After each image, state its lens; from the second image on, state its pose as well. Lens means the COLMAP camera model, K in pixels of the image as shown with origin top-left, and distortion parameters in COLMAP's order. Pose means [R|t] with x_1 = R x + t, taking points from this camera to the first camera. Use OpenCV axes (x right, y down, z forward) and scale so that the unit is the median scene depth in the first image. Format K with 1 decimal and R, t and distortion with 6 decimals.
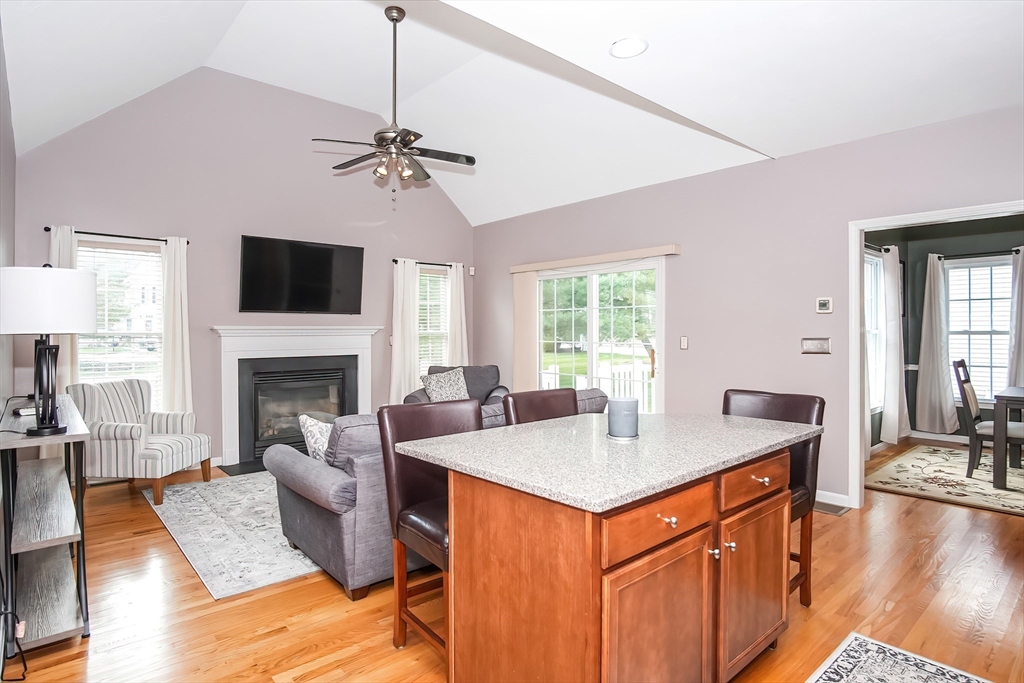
lens RADIAL K [[552.5, 0, 514.0], [0, 552.5, 328.5], [0, 0, 1]] dist [-0.033884, 0.008205]
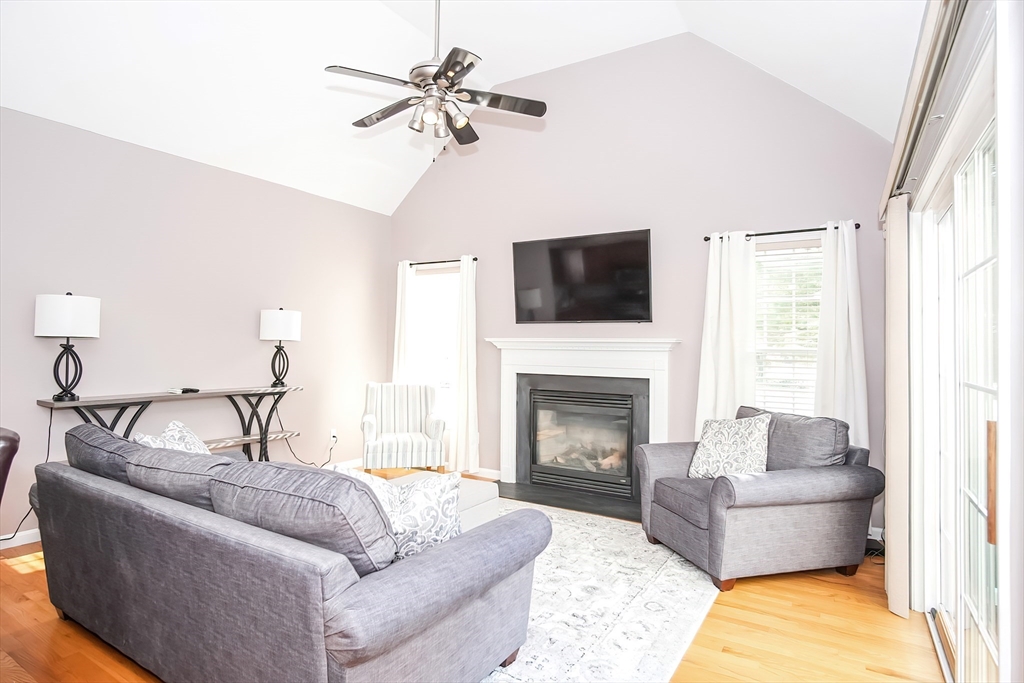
lens RADIAL K [[552.5, 0, 517.5], [0, 552.5, 338.9], [0, 0, 1]] dist [-0.033884, 0.008205]
pose [[0.285059, -0.008865, -0.958469, 0.423132], [-0.011802, 0.999849, -0.012758, 0.008329], [0.958437, 0.014948, 0.284912, 0.744962]]
